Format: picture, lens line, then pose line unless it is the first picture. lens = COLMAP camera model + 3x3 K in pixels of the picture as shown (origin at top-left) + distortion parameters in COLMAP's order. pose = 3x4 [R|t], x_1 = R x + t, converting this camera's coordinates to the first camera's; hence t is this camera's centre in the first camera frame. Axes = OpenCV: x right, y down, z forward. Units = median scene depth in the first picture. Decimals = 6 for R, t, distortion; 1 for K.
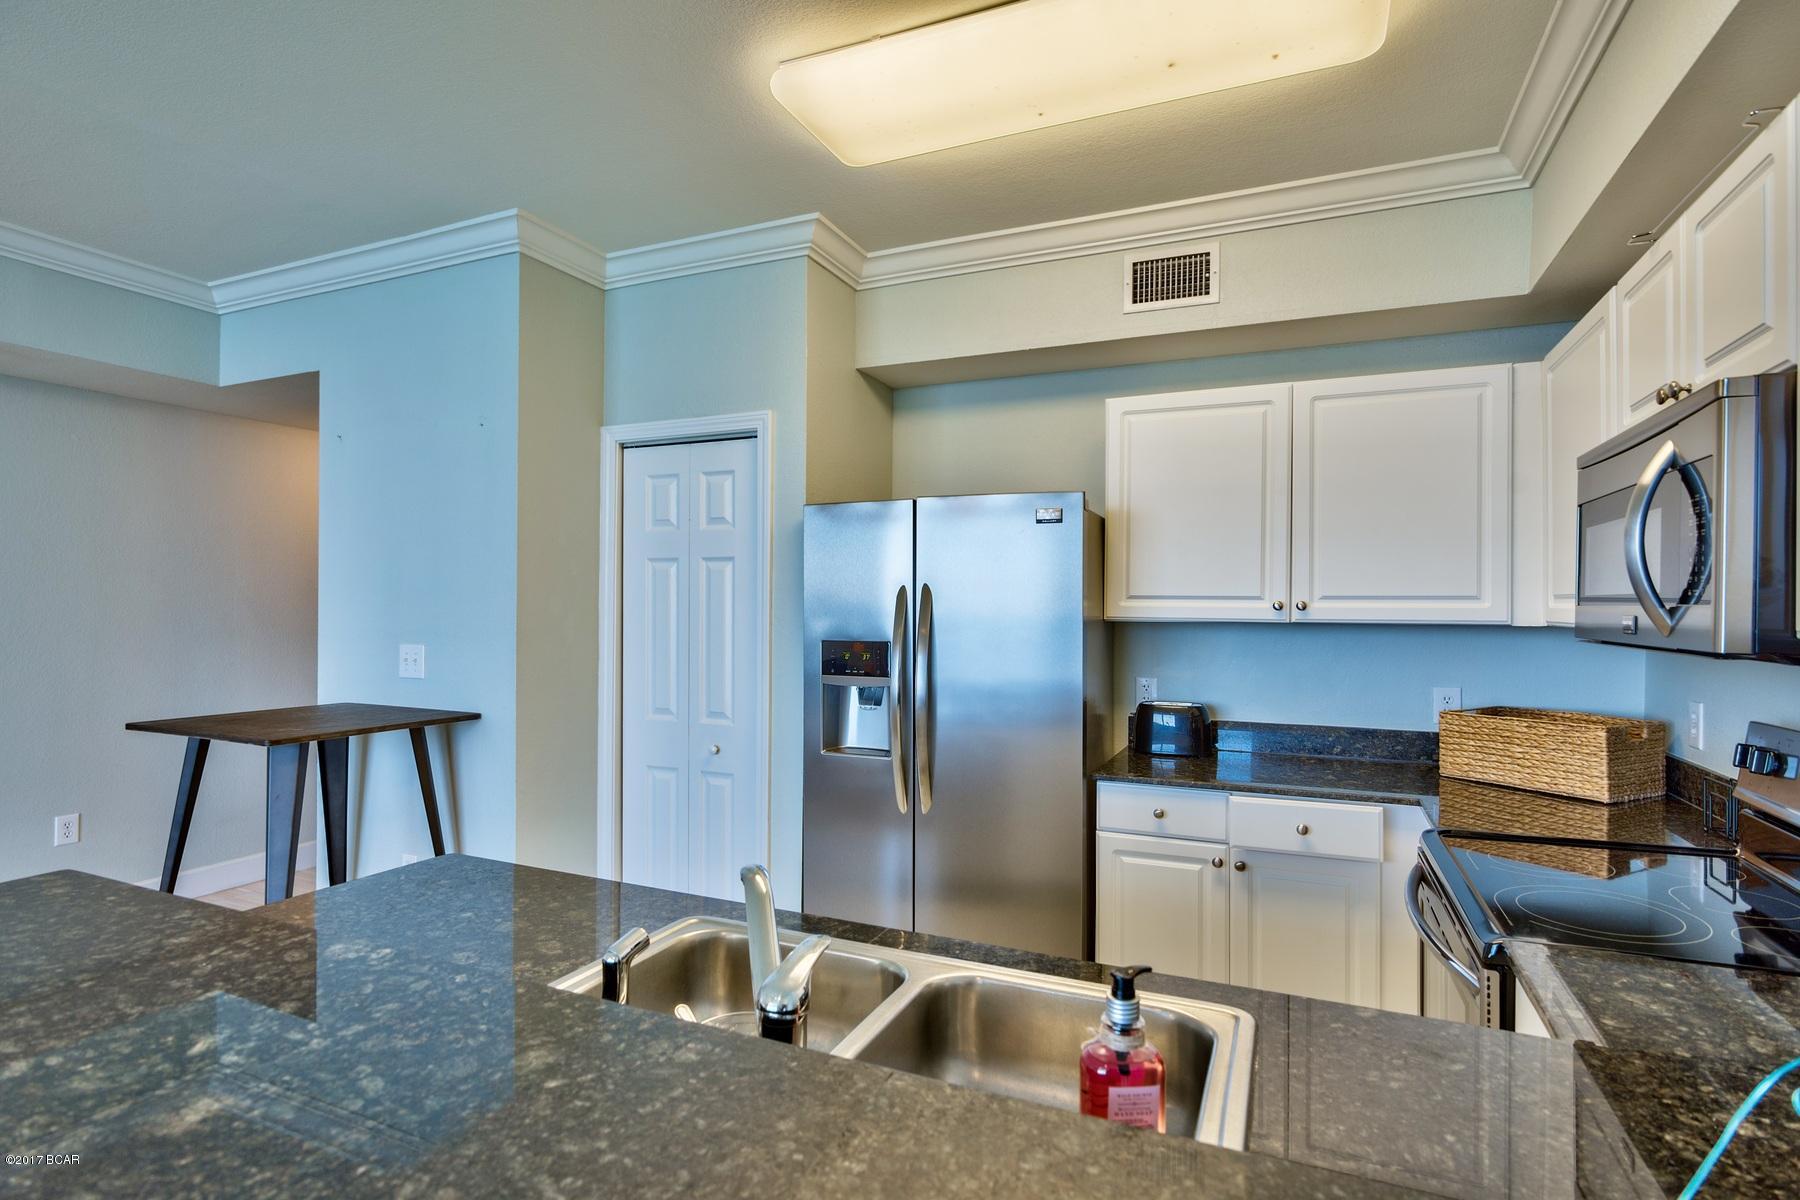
lens RADIAL K [[893.8, 0, 900.0], [0, 893.8, 600.0], [0, 0, 1]] dist [0.000293, 0.000063]
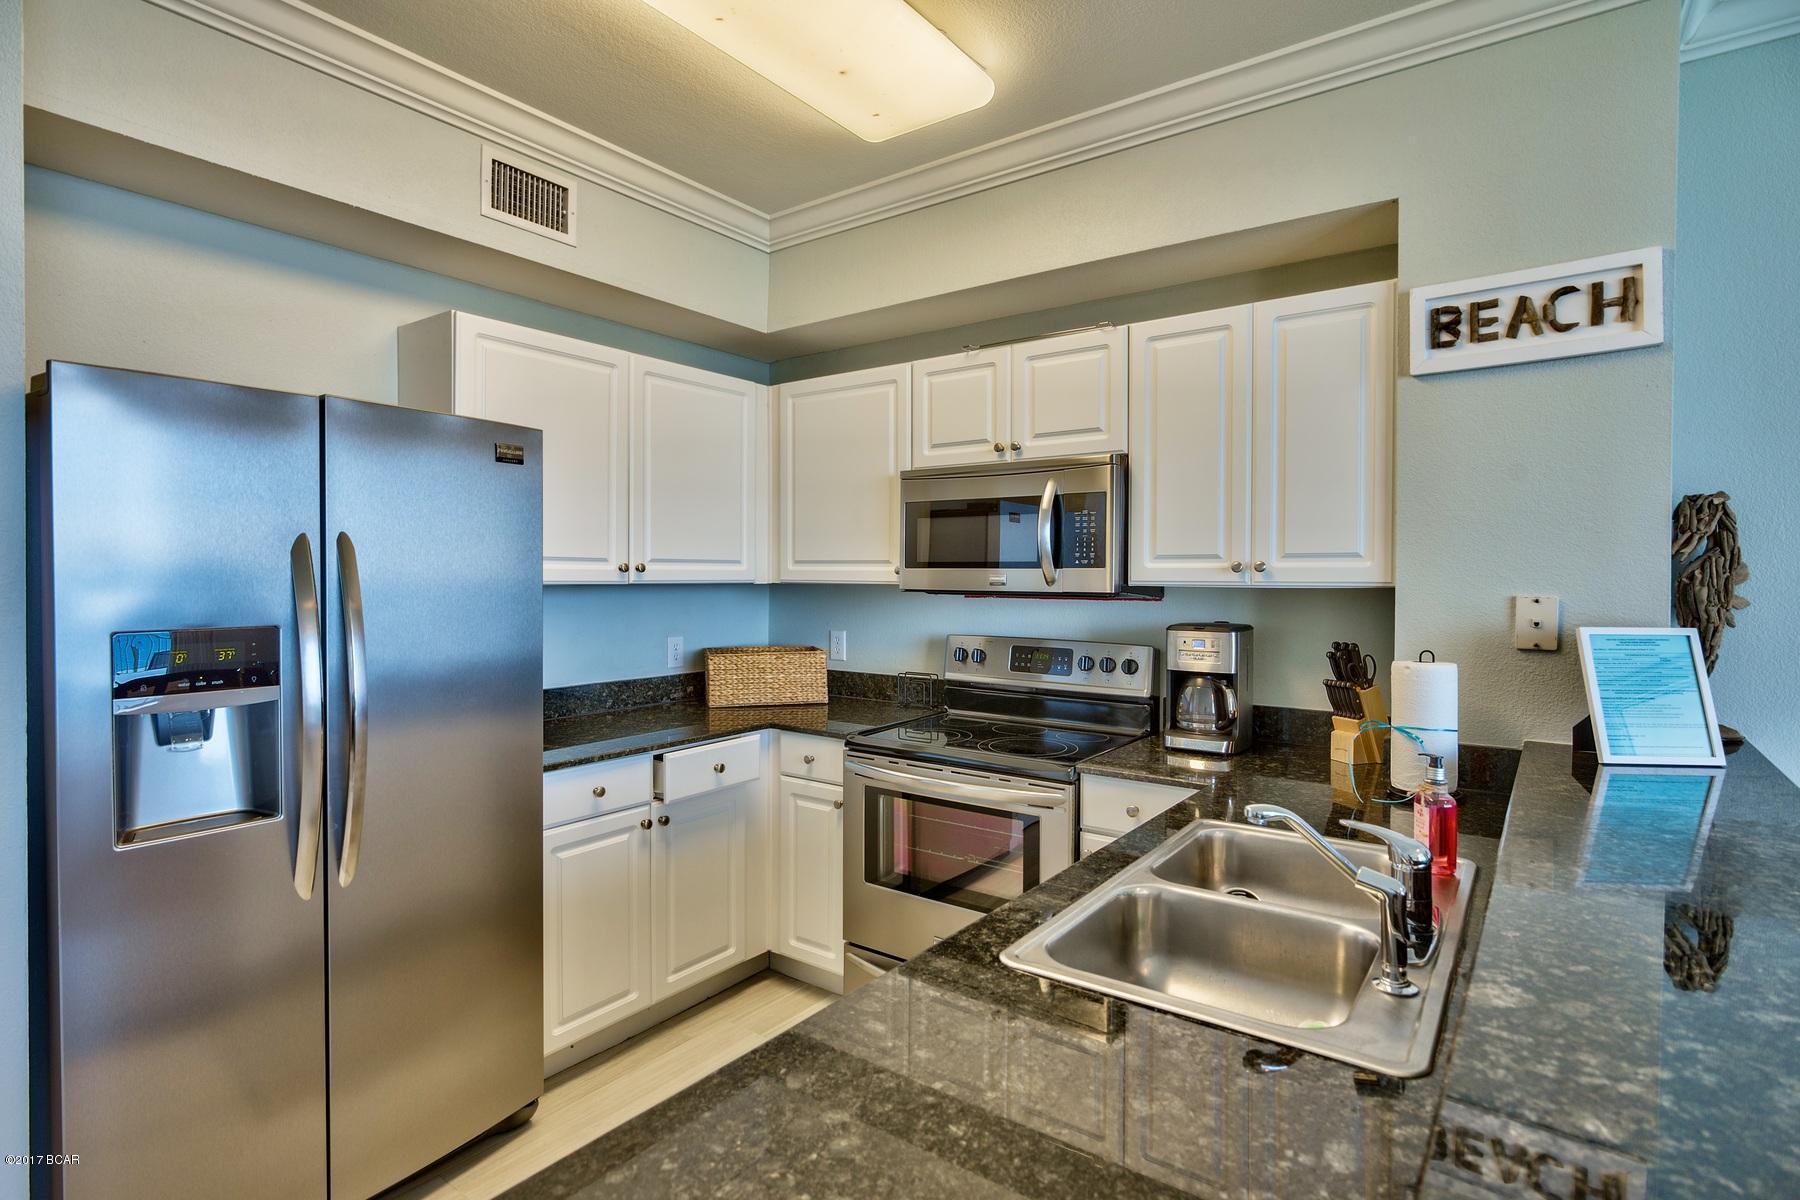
lens RADIAL K [[907.2, 0, 897.6], [0, 907.2, 588.0], [0, 0, 1]] dist [-0.005266, -0.000064]
pose [[0.213157, -0.018784, 0.976837, -0.546361], [-0.007215, 0.999758, 0.020799, 0.005786], [-0.976991, -0.011481, 0.212970, 0.490924]]
